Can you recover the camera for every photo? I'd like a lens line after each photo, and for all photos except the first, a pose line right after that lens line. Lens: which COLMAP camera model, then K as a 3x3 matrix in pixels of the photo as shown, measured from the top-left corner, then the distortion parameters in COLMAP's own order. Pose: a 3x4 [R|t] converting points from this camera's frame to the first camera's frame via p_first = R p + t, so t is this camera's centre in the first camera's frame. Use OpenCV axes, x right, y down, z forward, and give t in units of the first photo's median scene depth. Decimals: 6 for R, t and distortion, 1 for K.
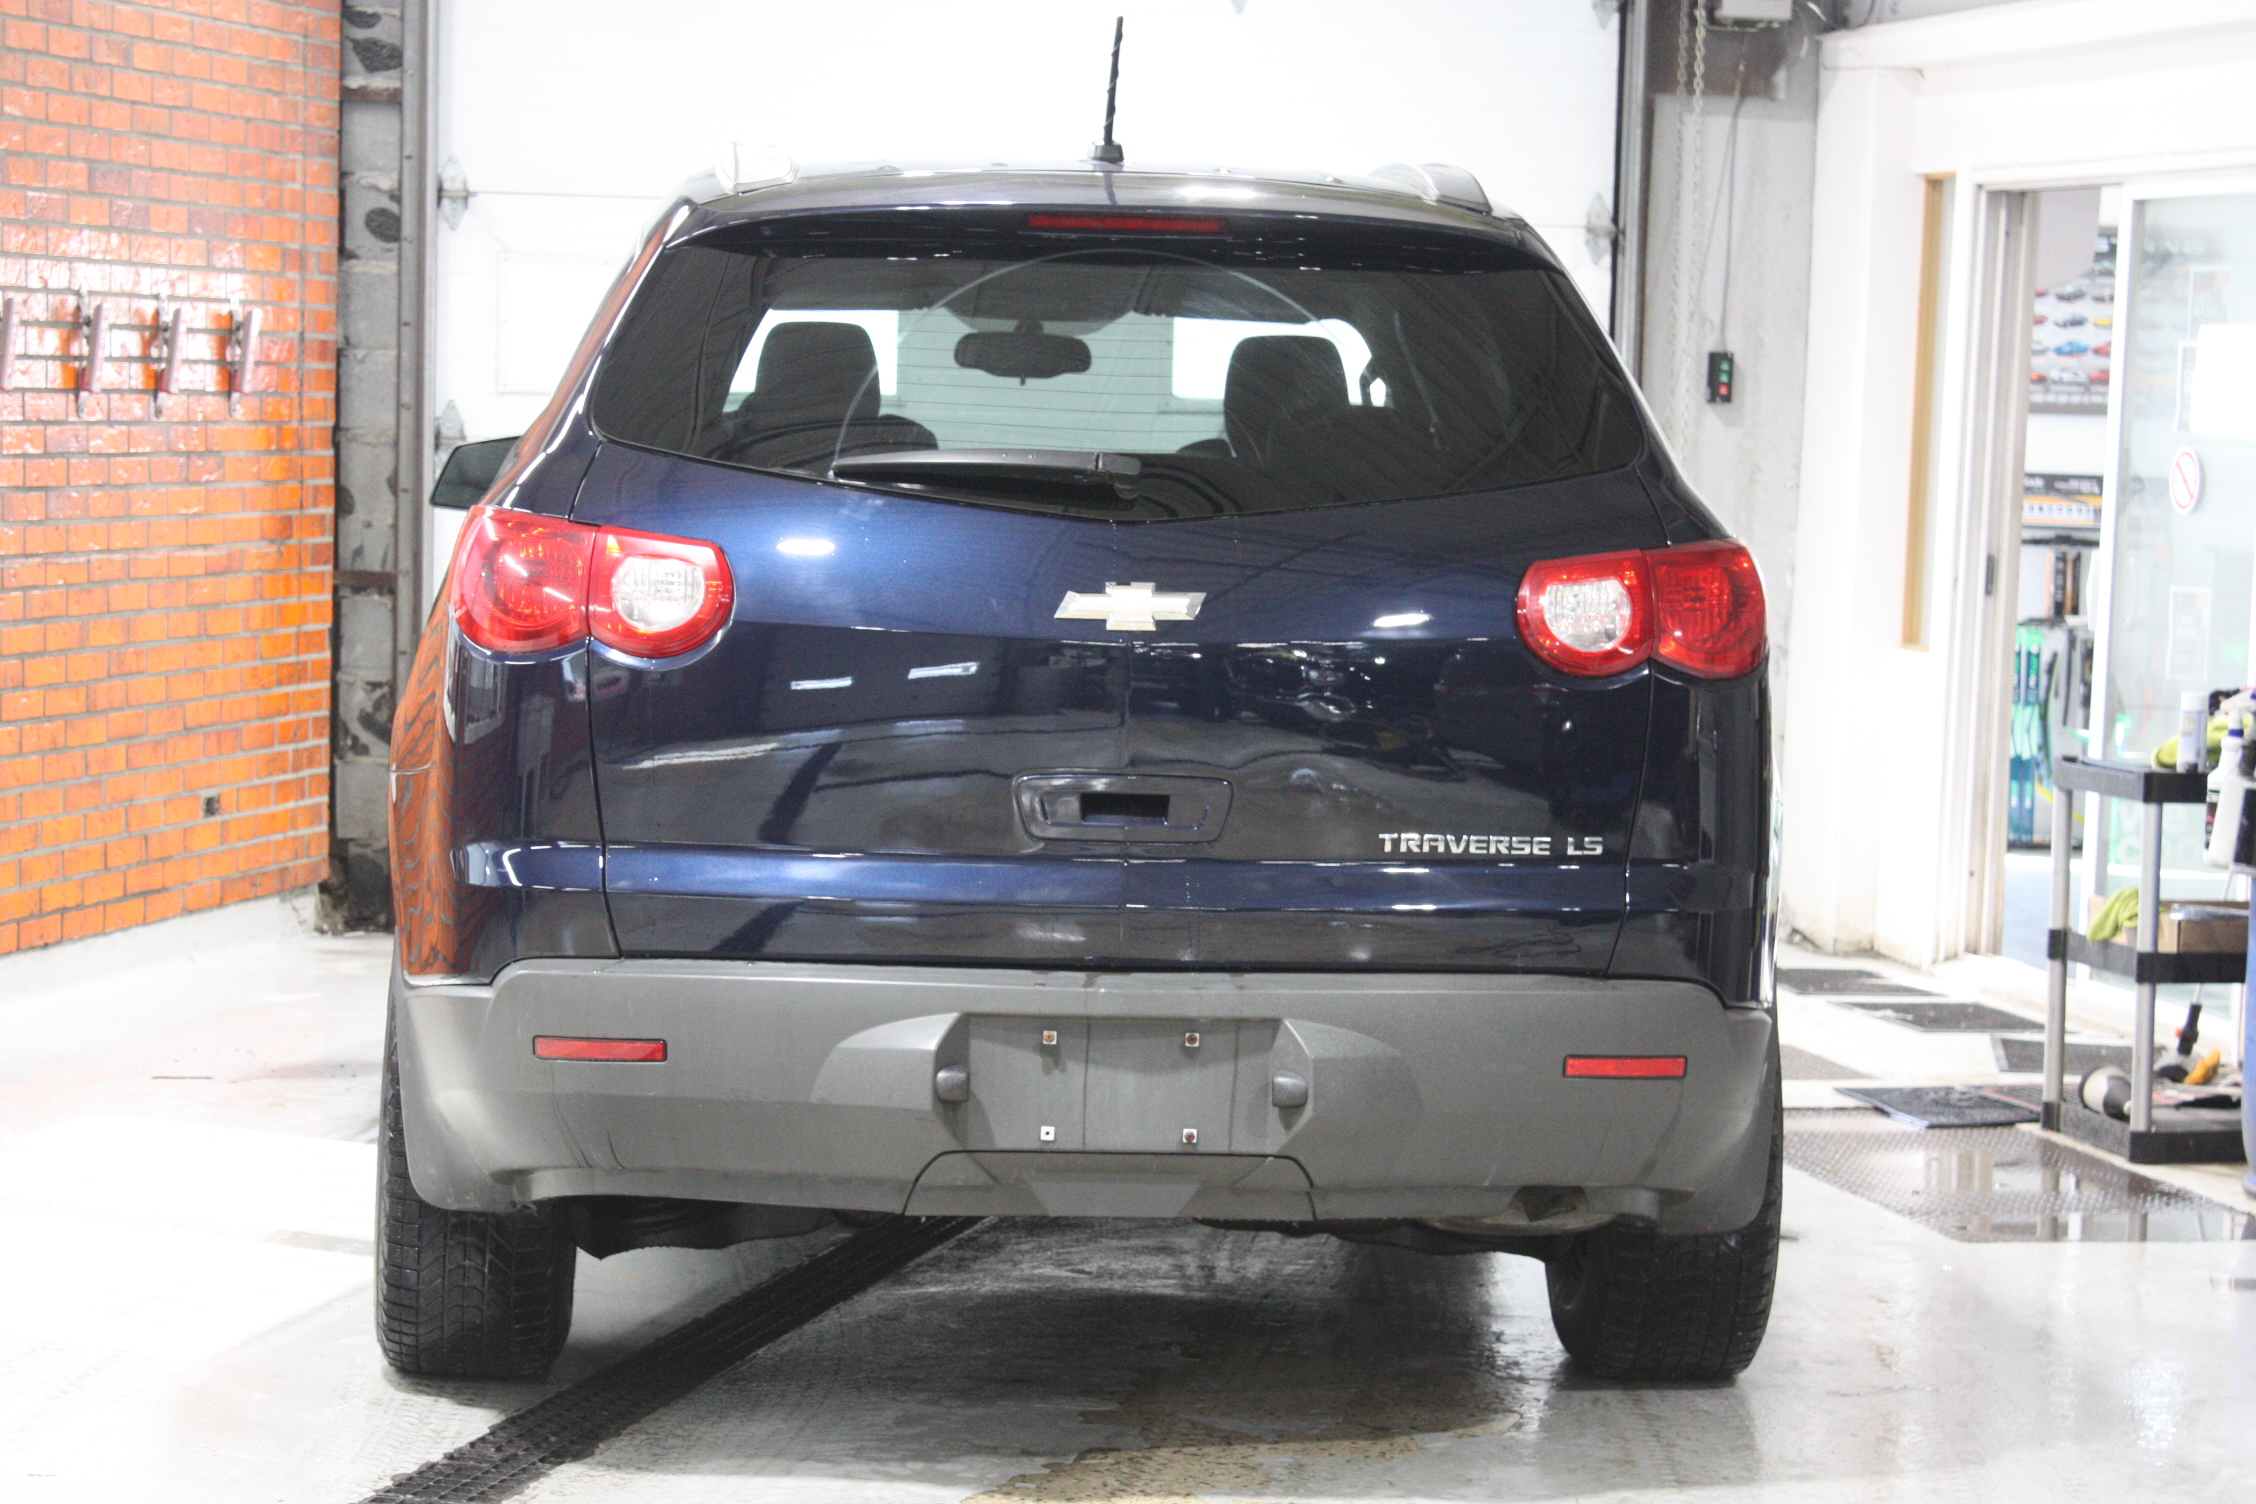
lens RADIAL K [[5213.7, 0, 1140.1], [0, 5213.7, 754.3], [0, 0, 1]] dist [0.119053, 0.000000]
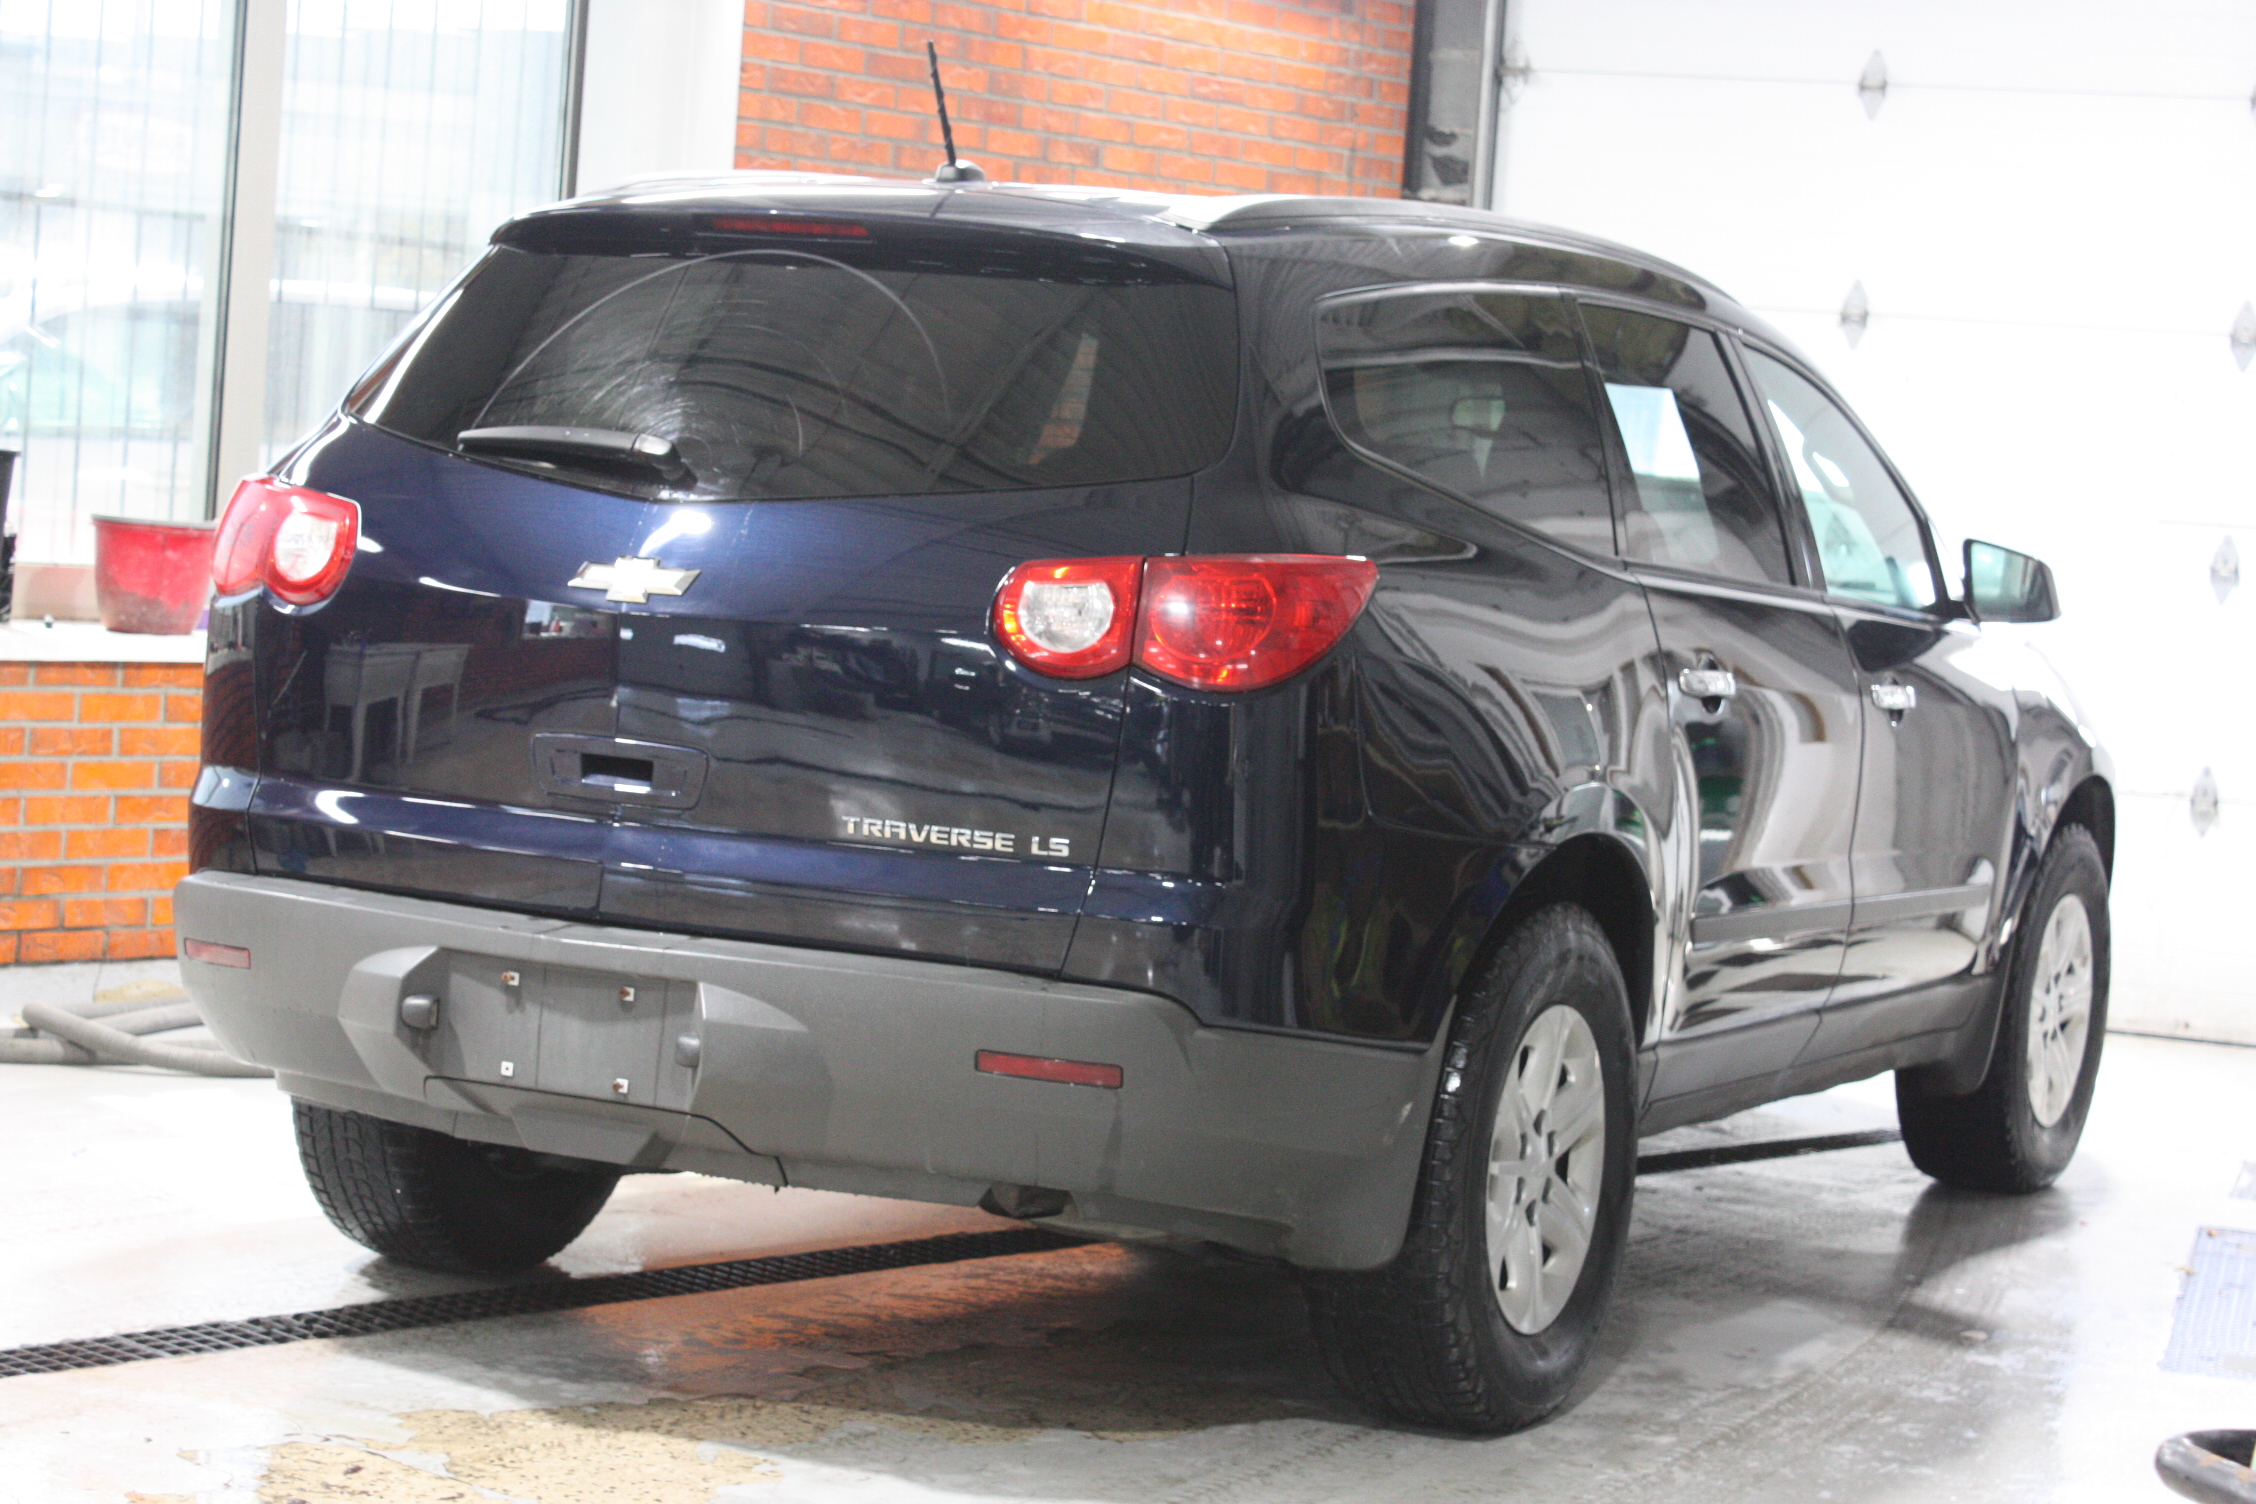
lens RADIAL K [[4578.4, 0, 1120.5], [0, 4578.4, 752.0], [0, 0, 1]] dist [0.049076, 0.000000]
pose [[0.867105, 0.070325, -0.493135, 0.537809], [-0.085419, 0.996312, -0.008114, 0.005538], [0.490746, 0.049159, 0.869915, 0.247346]]
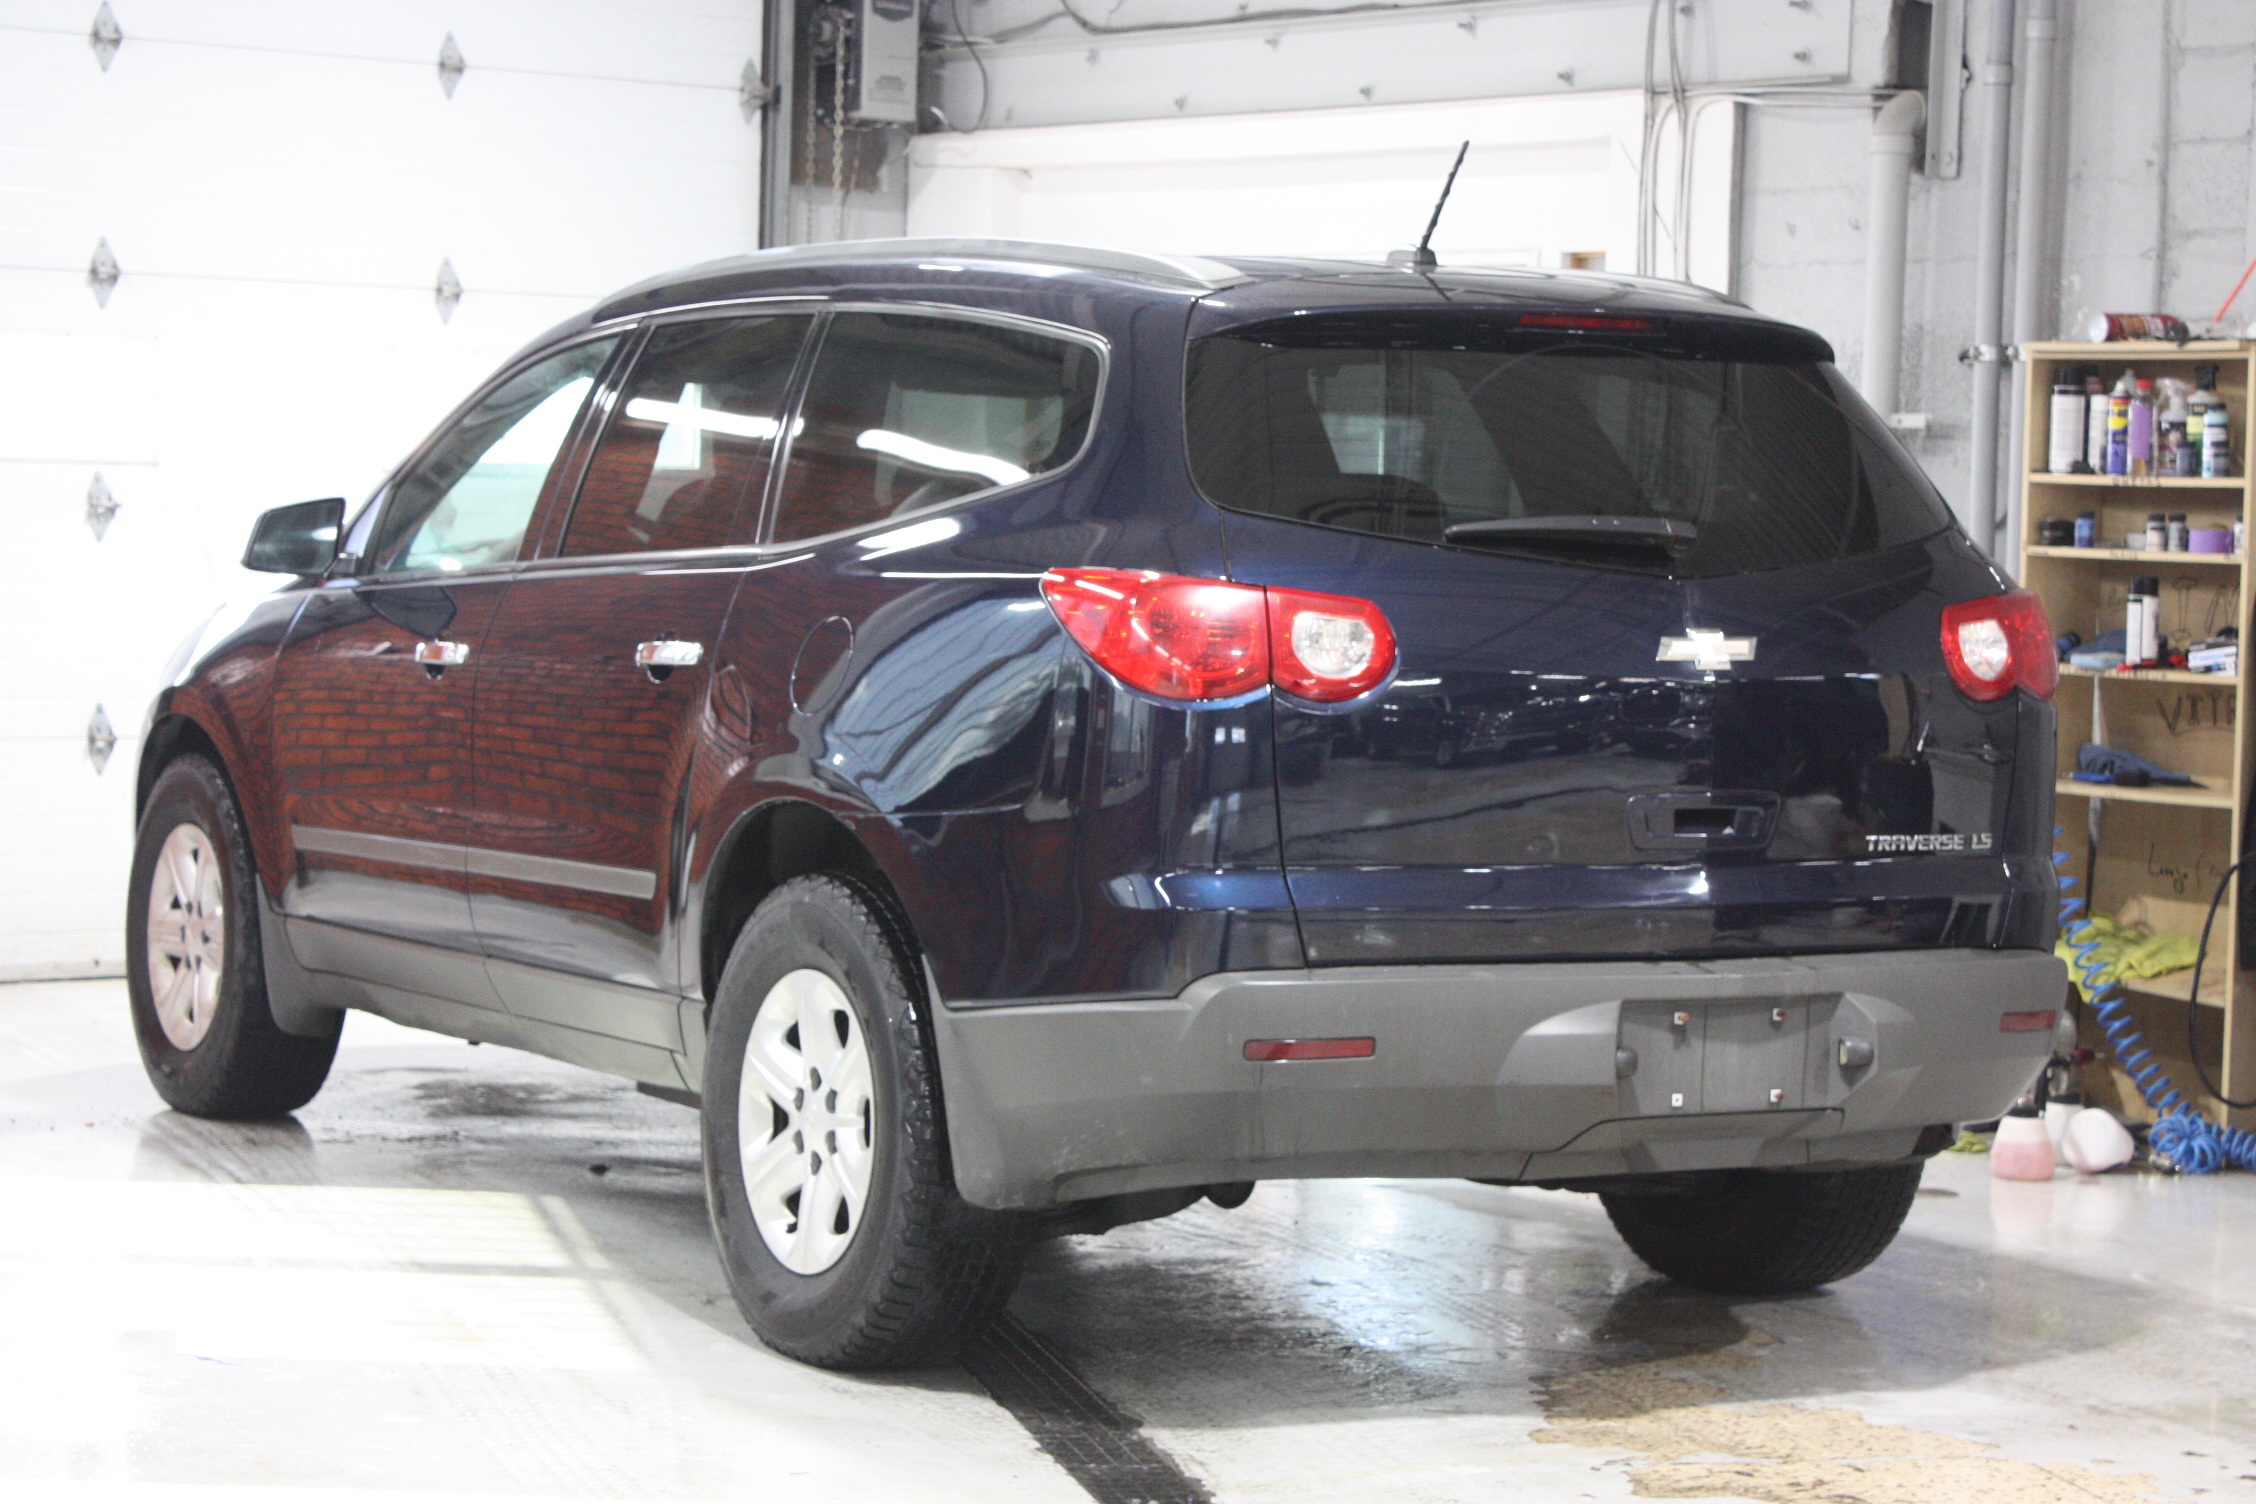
lens RADIAL K [[5087.3, 0, 1121.3], [0, 5087.3, 747.6], [0, 0, 1]] dist [0.098272, 0.000000]
pose [[0.898340, -0.025095, 0.438583, -0.623090], [0.029328, 0.999566, -0.002879, -0.006762], [-0.438320, 0.015450, 0.898686, 0.025124]]
